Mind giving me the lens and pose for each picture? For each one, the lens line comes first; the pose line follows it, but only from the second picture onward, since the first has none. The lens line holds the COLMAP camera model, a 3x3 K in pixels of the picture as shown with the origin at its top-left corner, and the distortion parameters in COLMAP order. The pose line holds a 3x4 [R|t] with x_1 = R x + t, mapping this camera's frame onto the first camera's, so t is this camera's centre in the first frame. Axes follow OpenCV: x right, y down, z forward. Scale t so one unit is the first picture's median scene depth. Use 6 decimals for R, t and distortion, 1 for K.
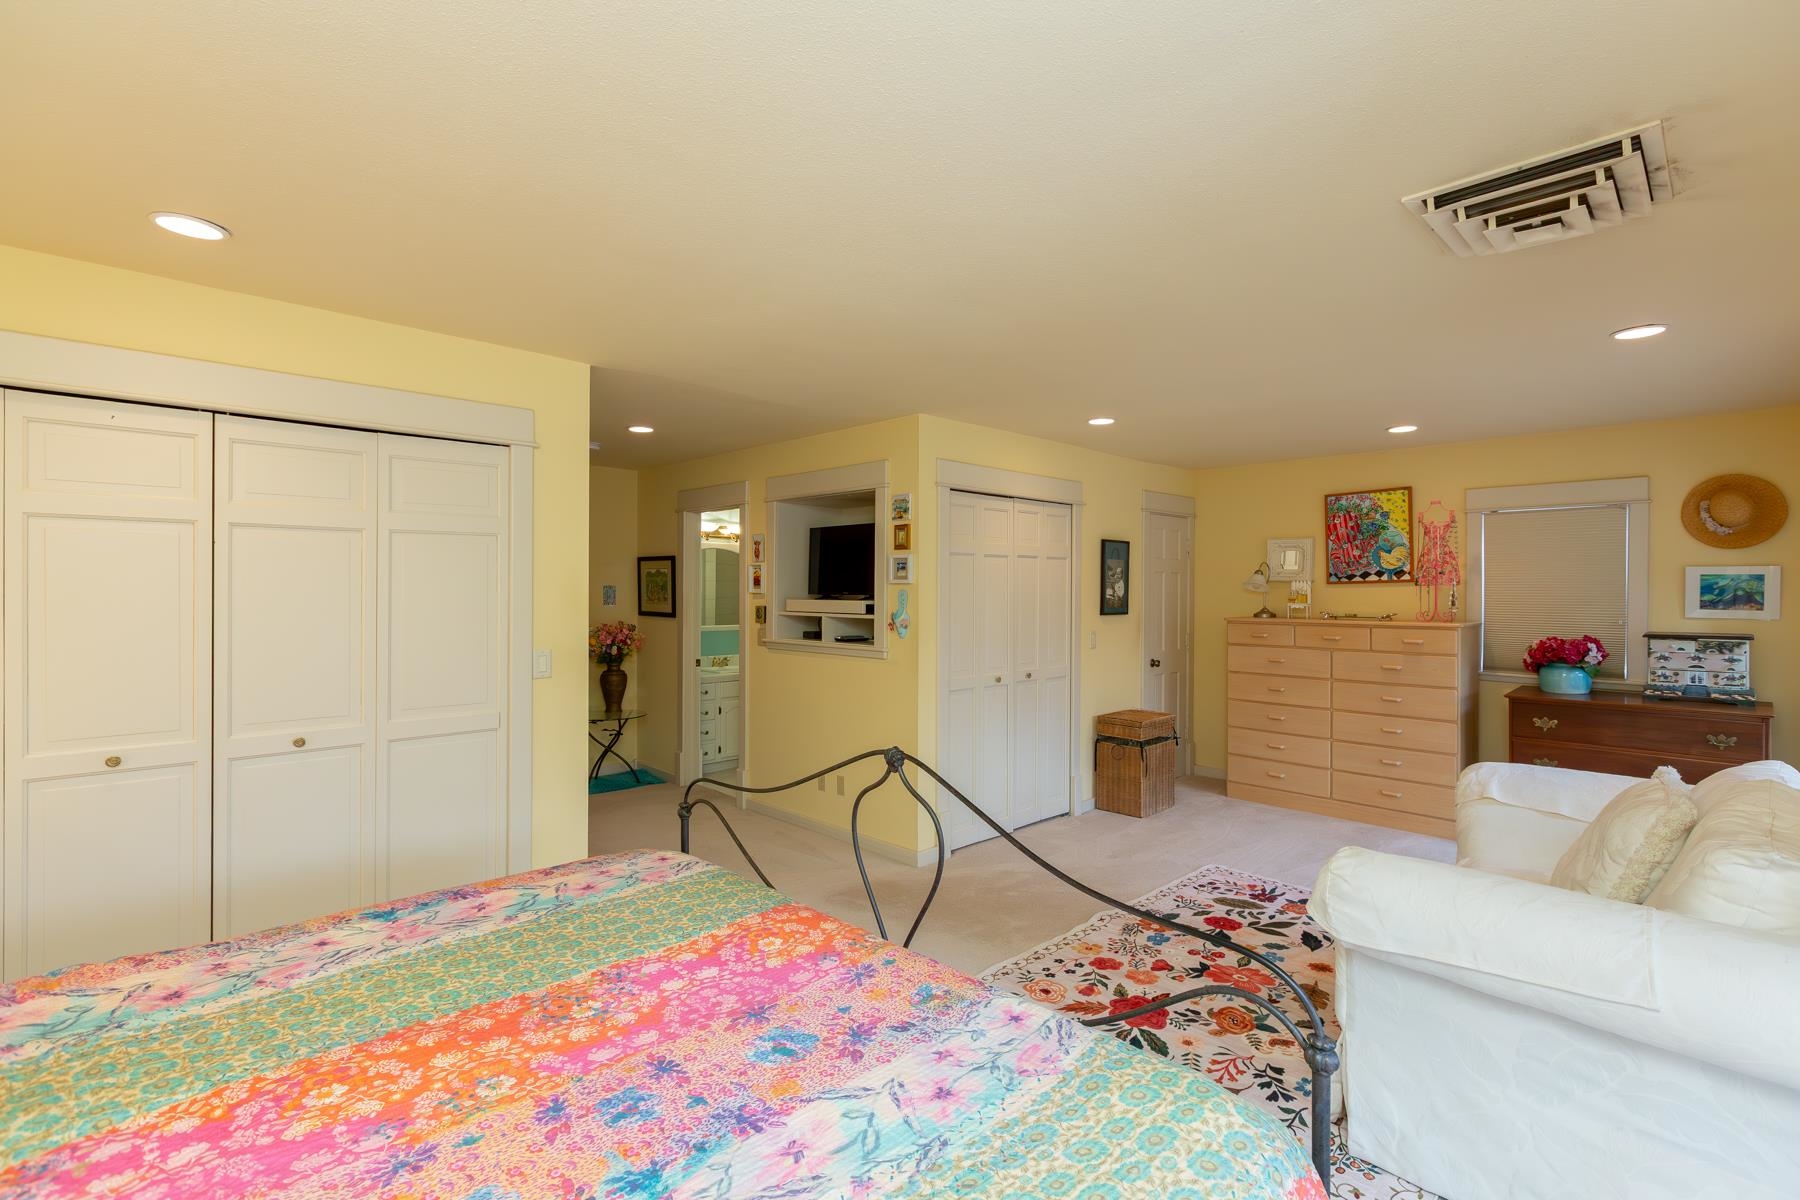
lens RADIAL K [[820.4, 0, 894.1], [0, 820.4, 591.1], [0, 0, 1]] dist [0.007081, -0.003909]
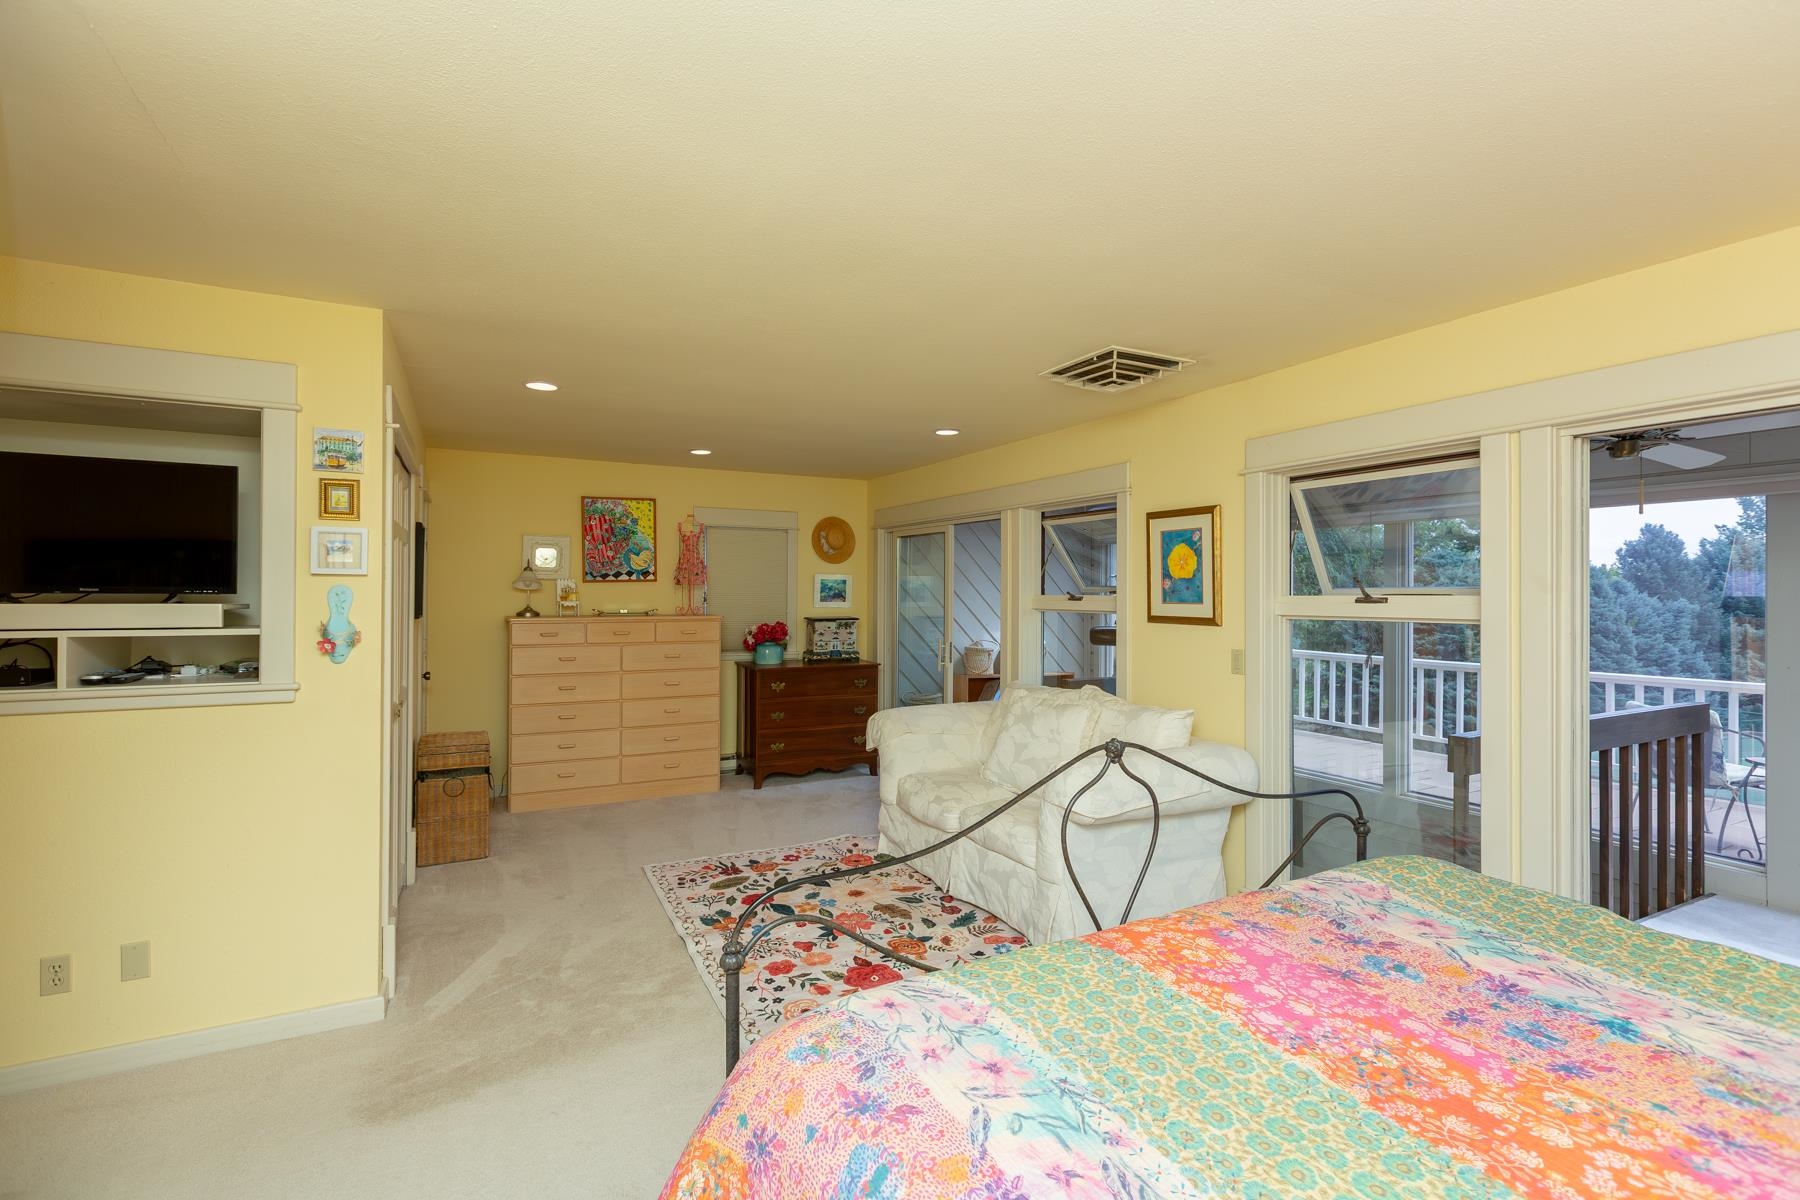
lens RADIAL K [[820.4, 0, 900.2], [0, 820.4, 589.8], [0, 0, 1]] dist [0.007081, -0.003909]
pose [[0.277809, 0.002605, 0.960633, -0.552313], [-0.002674, 0.999995, -0.001938, 0.002811], [-0.960633, -0.002031, 0.277815, 0.504069]]
